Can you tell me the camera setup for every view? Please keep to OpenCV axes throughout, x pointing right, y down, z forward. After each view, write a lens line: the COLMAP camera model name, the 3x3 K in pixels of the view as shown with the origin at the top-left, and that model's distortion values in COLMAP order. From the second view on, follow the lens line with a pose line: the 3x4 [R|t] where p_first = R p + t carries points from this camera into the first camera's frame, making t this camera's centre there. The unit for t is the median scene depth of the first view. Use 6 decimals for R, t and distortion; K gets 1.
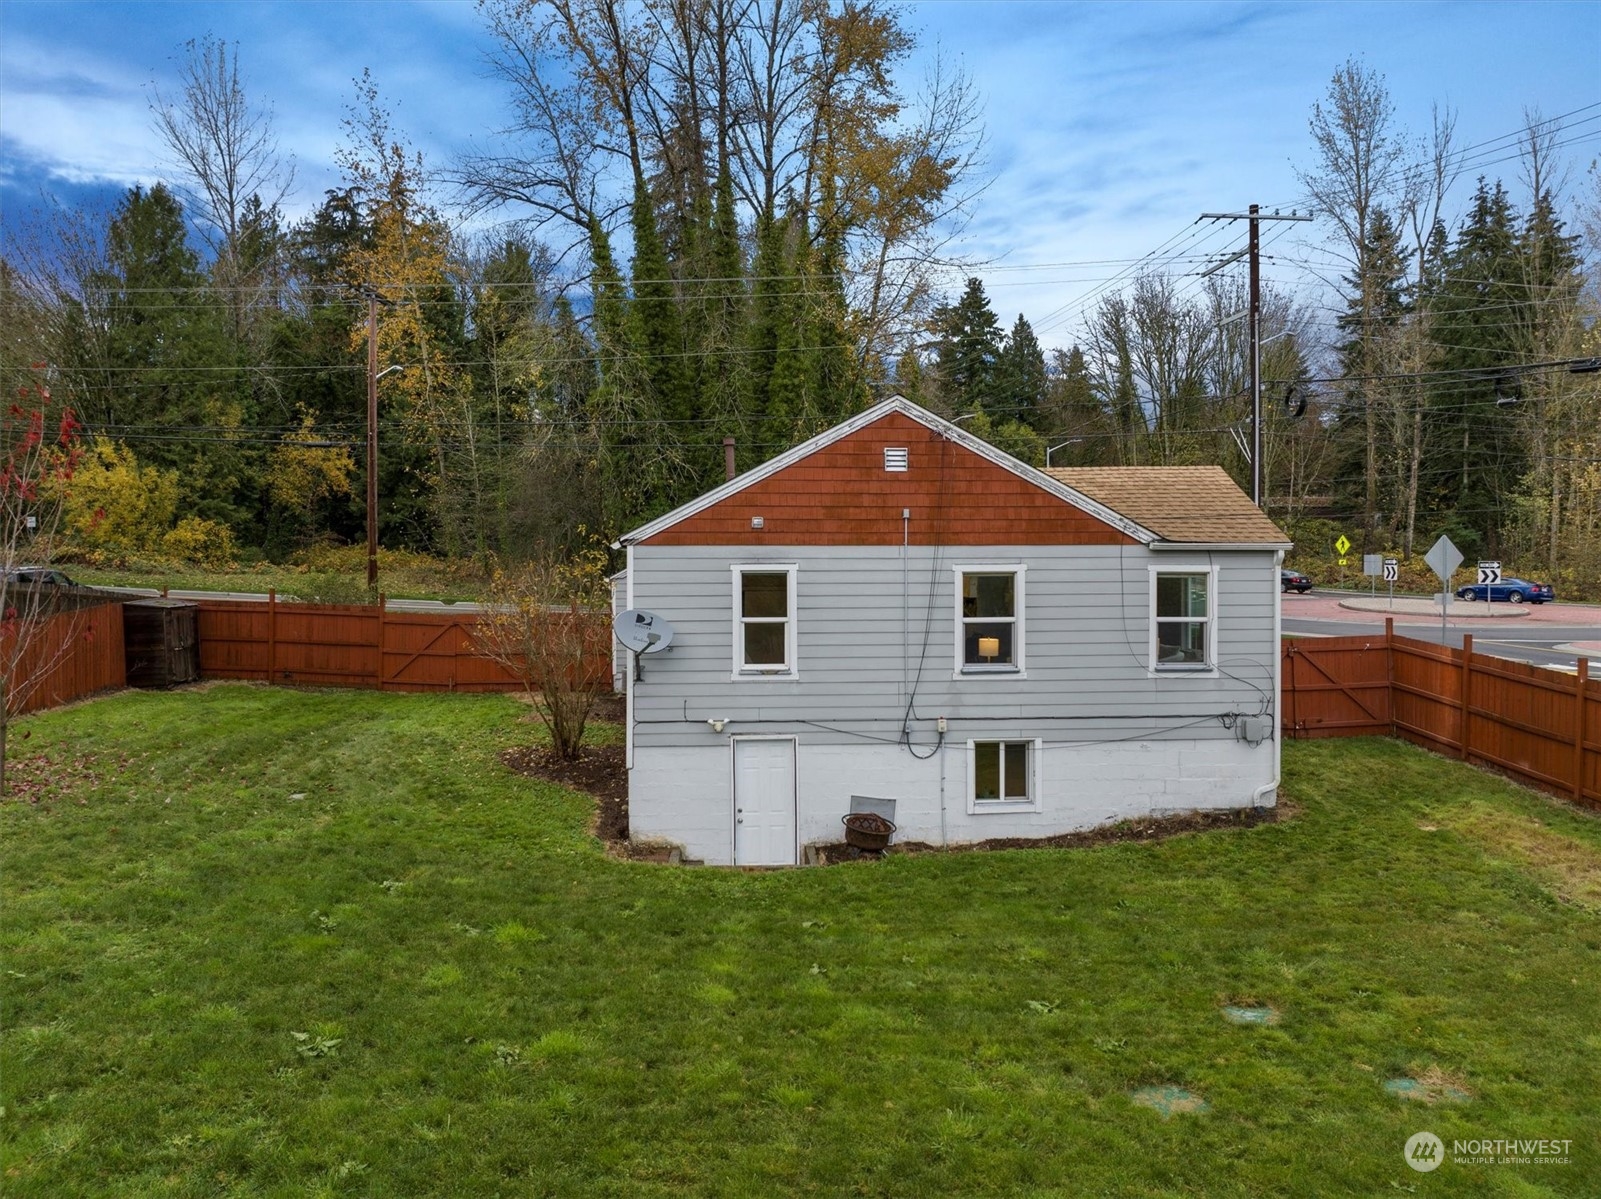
lens RADIAL K [[1136.1, 0, 790.8], [0, 1136.1, 595.6], [0, 0, 1]] dist [-0.033691, 0.004627]
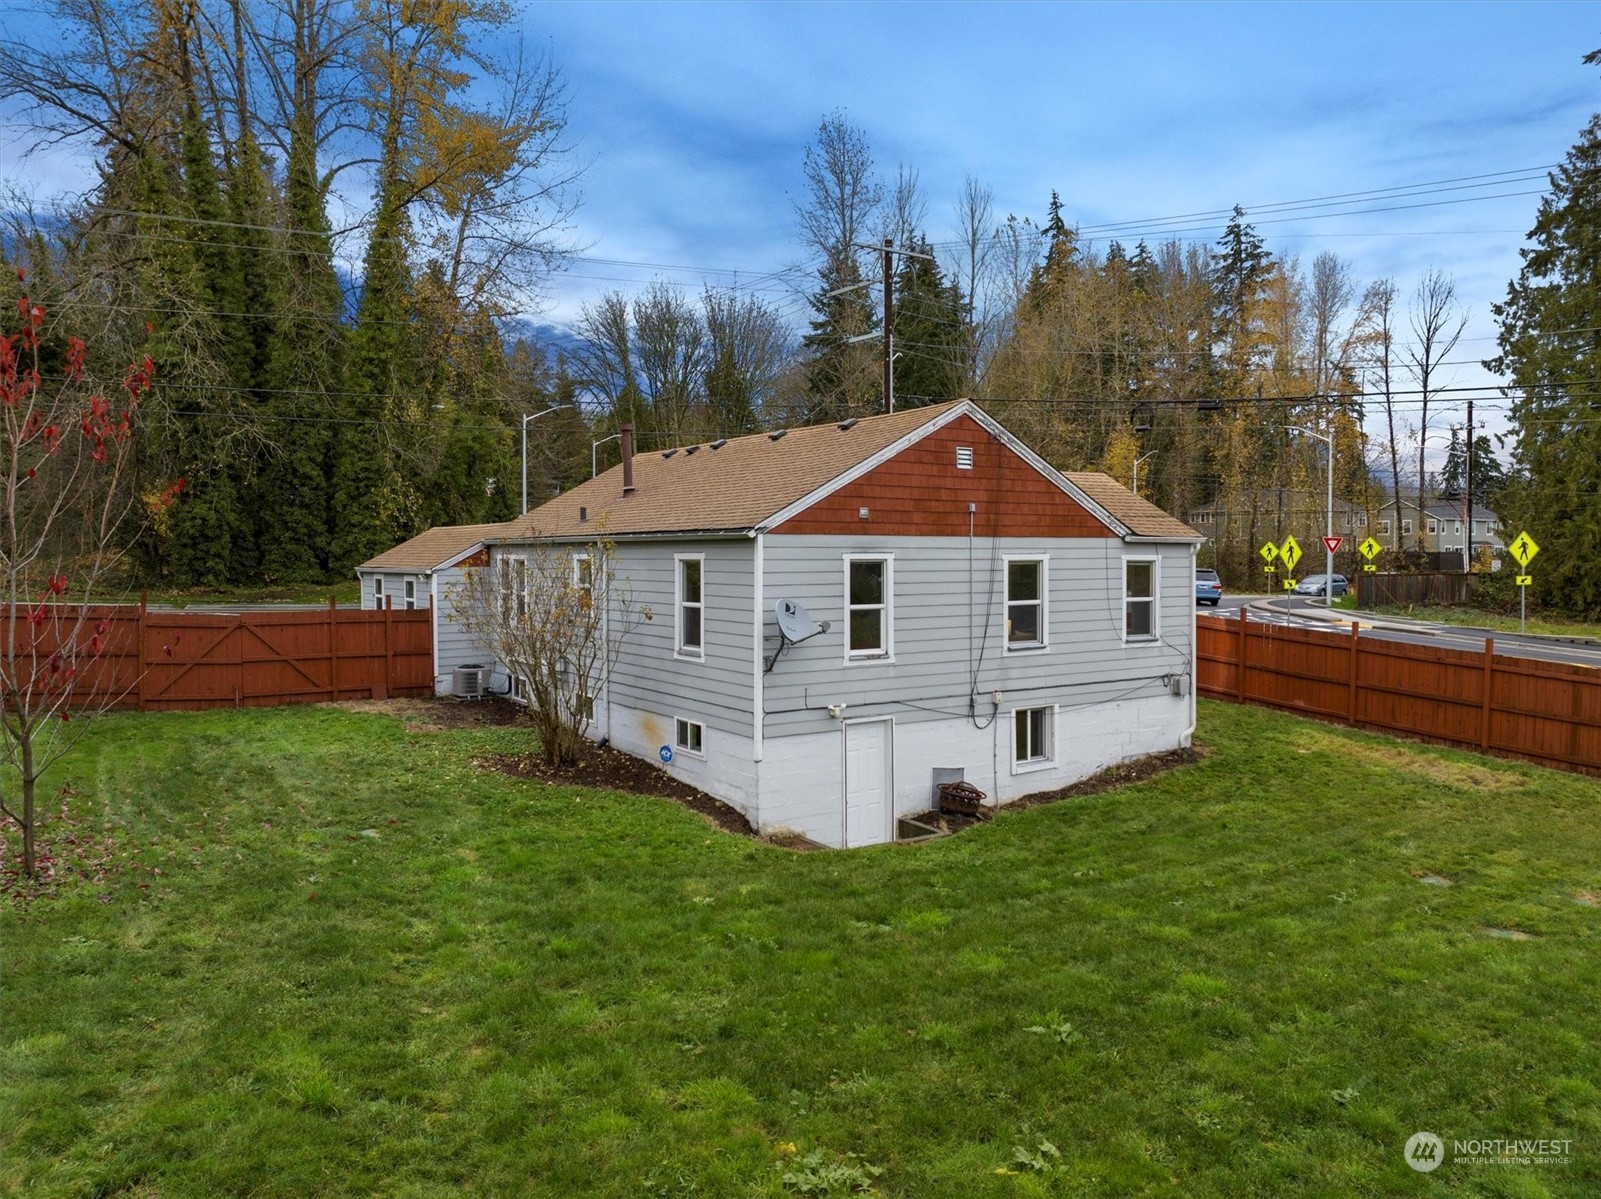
lens RADIAL K [[1136.1, 0, 790.8], [0, 1136.1, 595.6], [0, 0, 1]] dist [-0.033691, 0.004627]
pose [[0.863217, -0.016073, 0.504578, -0.604723], [0.011982, 0.999864, 0.011352, -0.001438], [-0.504691, -0.003753, 0.863292, 0.136873]]
